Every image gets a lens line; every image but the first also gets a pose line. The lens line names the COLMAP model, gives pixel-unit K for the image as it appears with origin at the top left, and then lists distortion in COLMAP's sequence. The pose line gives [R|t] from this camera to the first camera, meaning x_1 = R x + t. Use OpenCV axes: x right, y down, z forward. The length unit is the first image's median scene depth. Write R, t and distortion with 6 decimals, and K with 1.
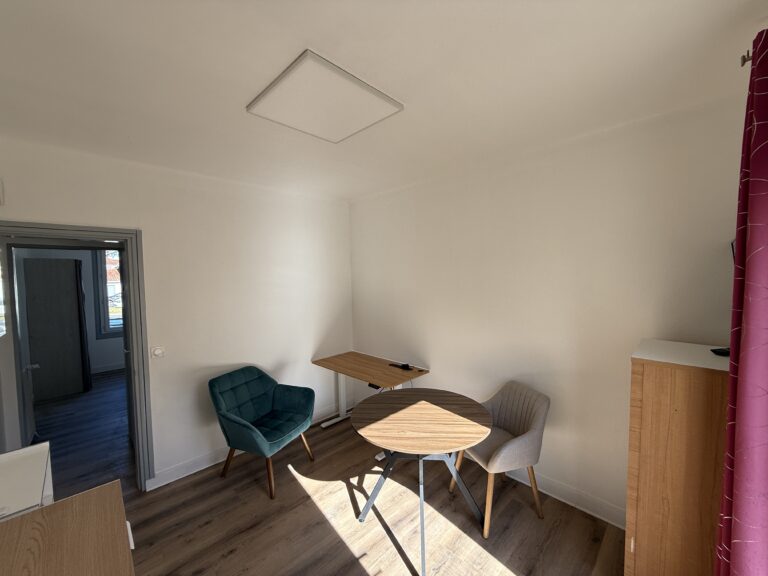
lens RADIAL K [[305.7, 0, 381.4], [0, 305.7, 288.9], [0, 0, 1]] dist [-0.000371, 0.000399]
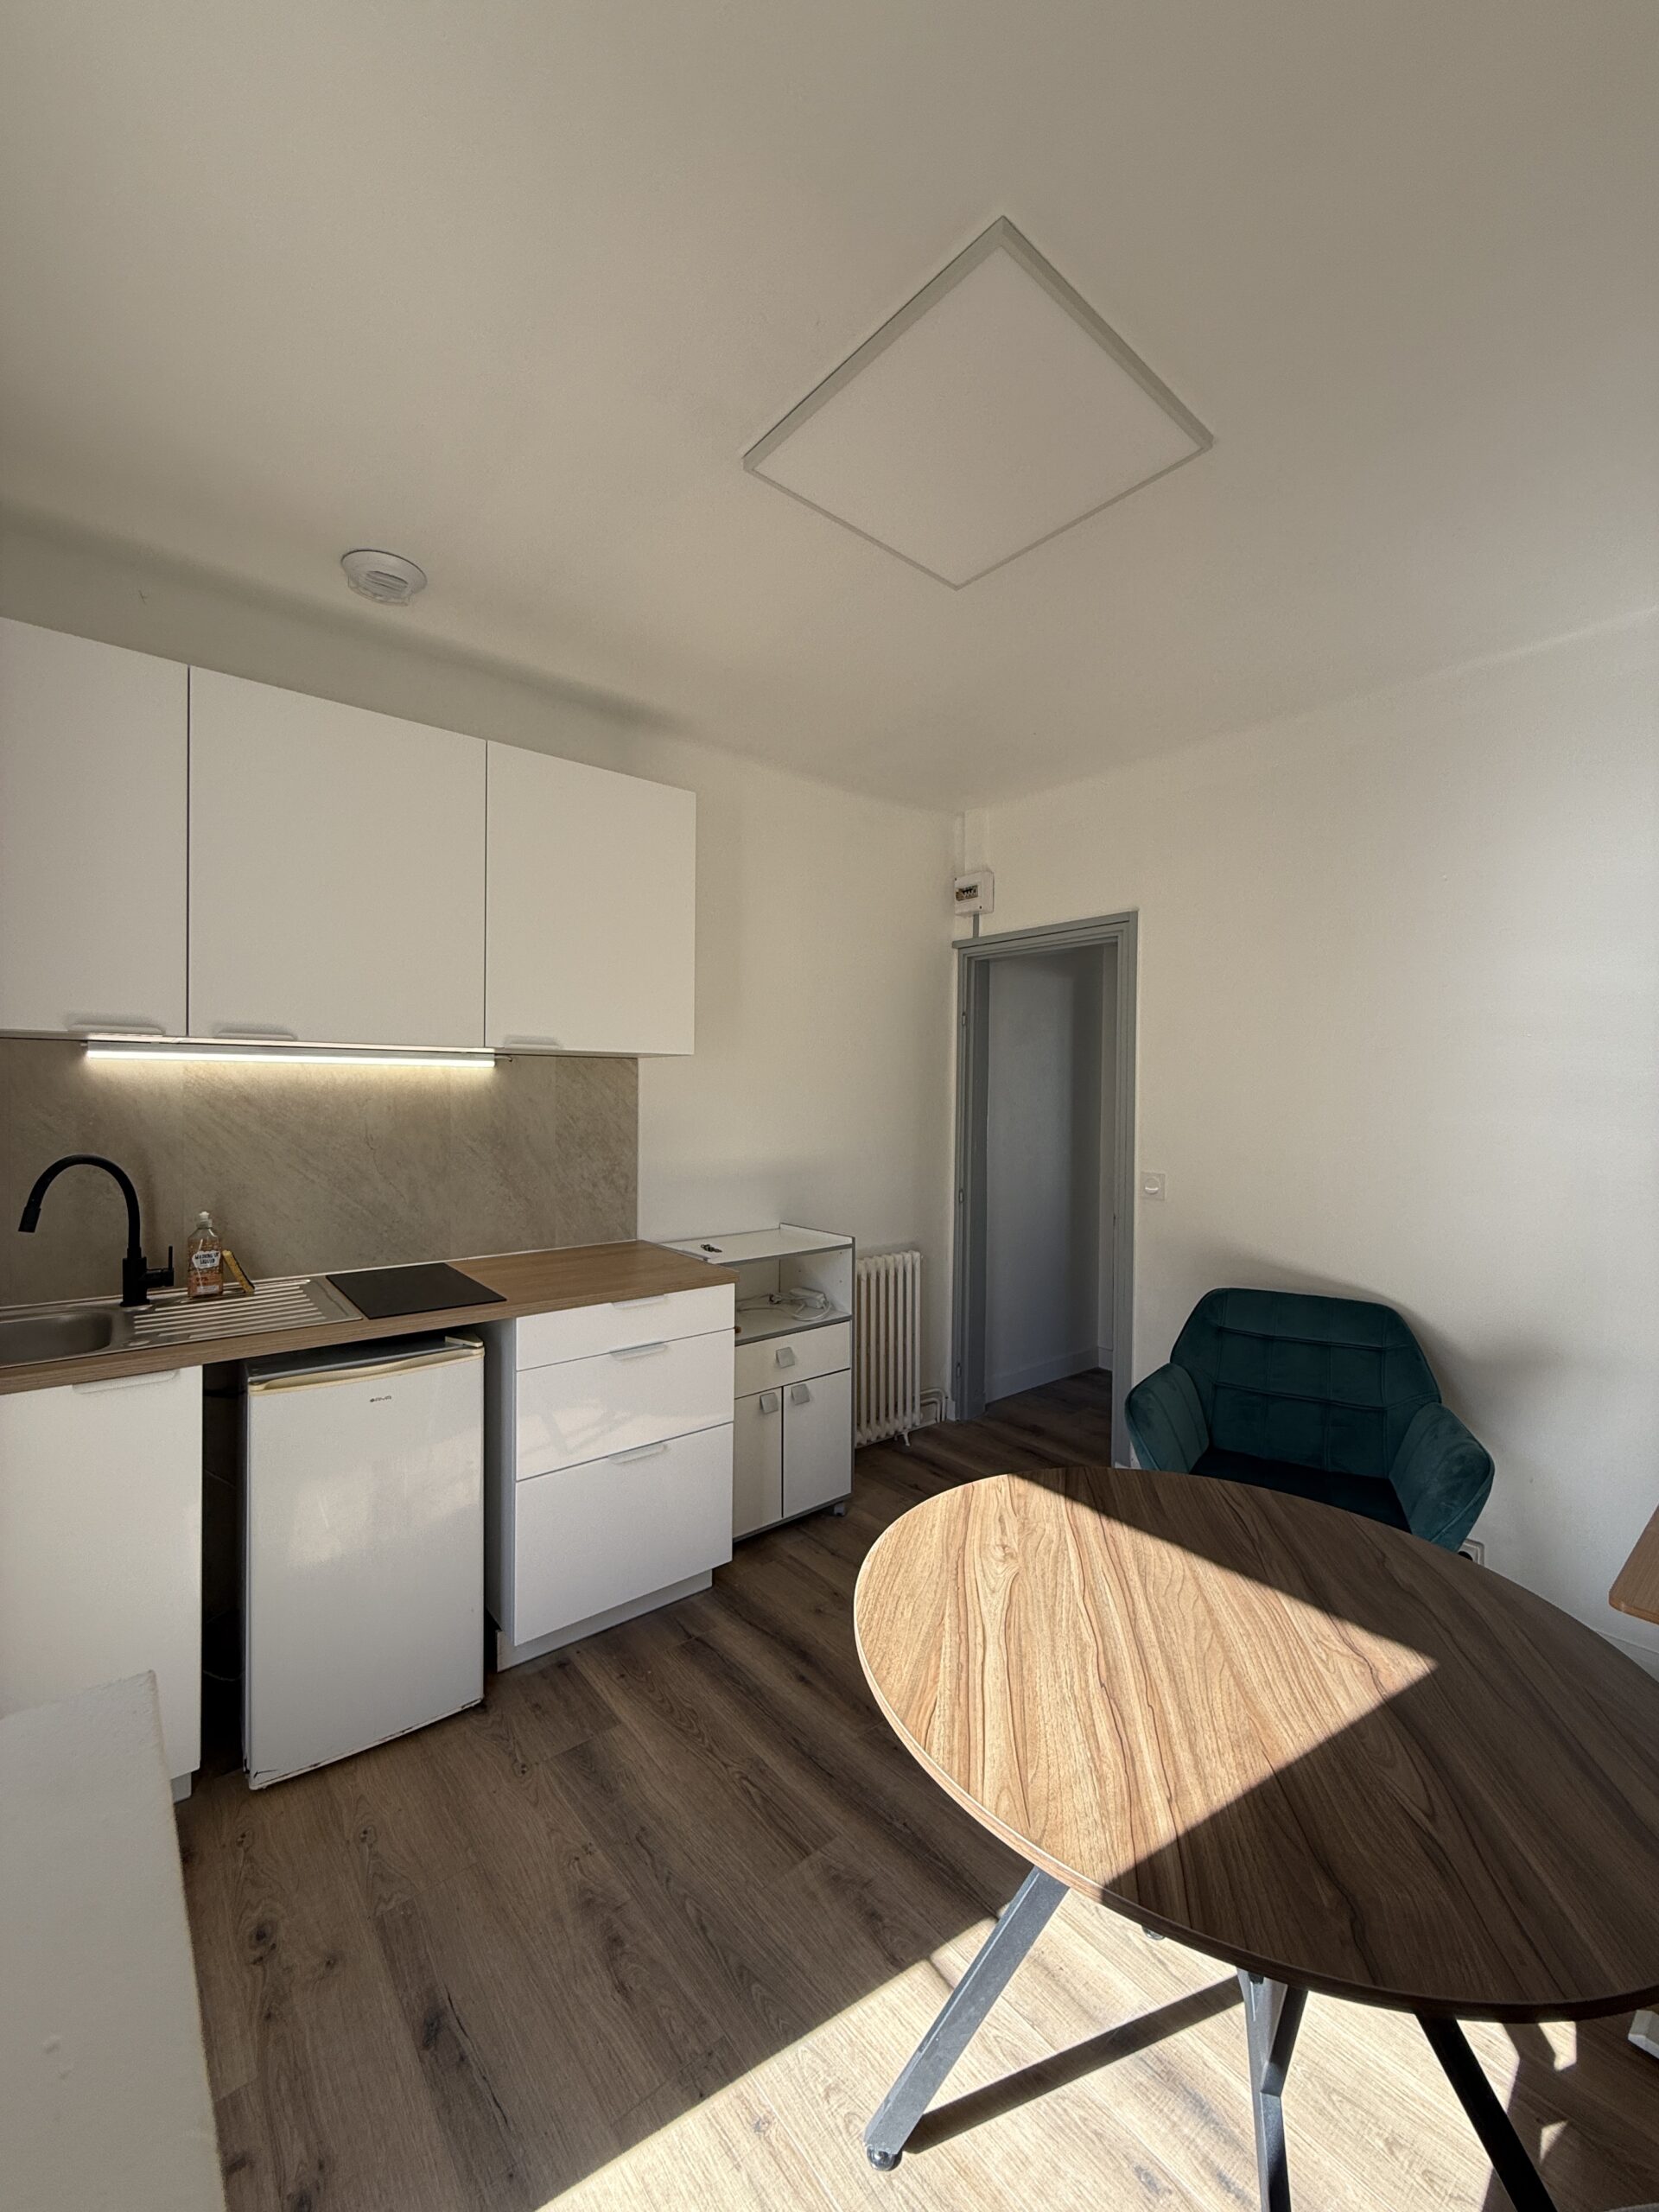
lens RADIAL K [[880.4, 0, 826.1], [0, 880.4, 1100.9], [0, 0, 1]] dist [-0.000371, 0.000399]
pose [[-0.087880, 0.030907, -0.995651, 0.557366], [-0.053540, 0.997927, 0.035703, 0.067679], [0.994691, 0.056445, -0.086043, 0.655932]]
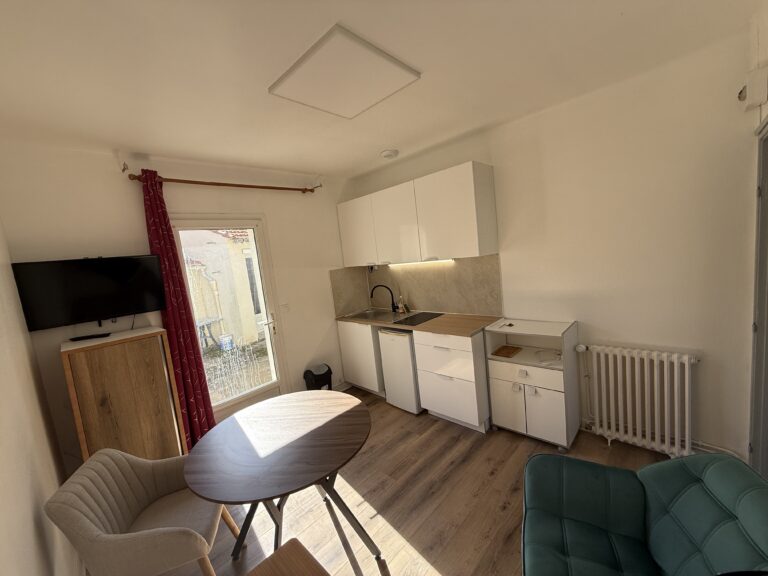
lens RADIAL K [[305.7, 0, 381.4], [0, 305.7, 288.9], [0, 0, 1]] dist [-0.000371, 0.000399]
pose [[-0.990589, 0.136829, -0.003444, -0.144158], [0.134568, 0.978202, 0.158155, -0.043657], [0.025009, 0.156203, -0.987408, 1.448990]]
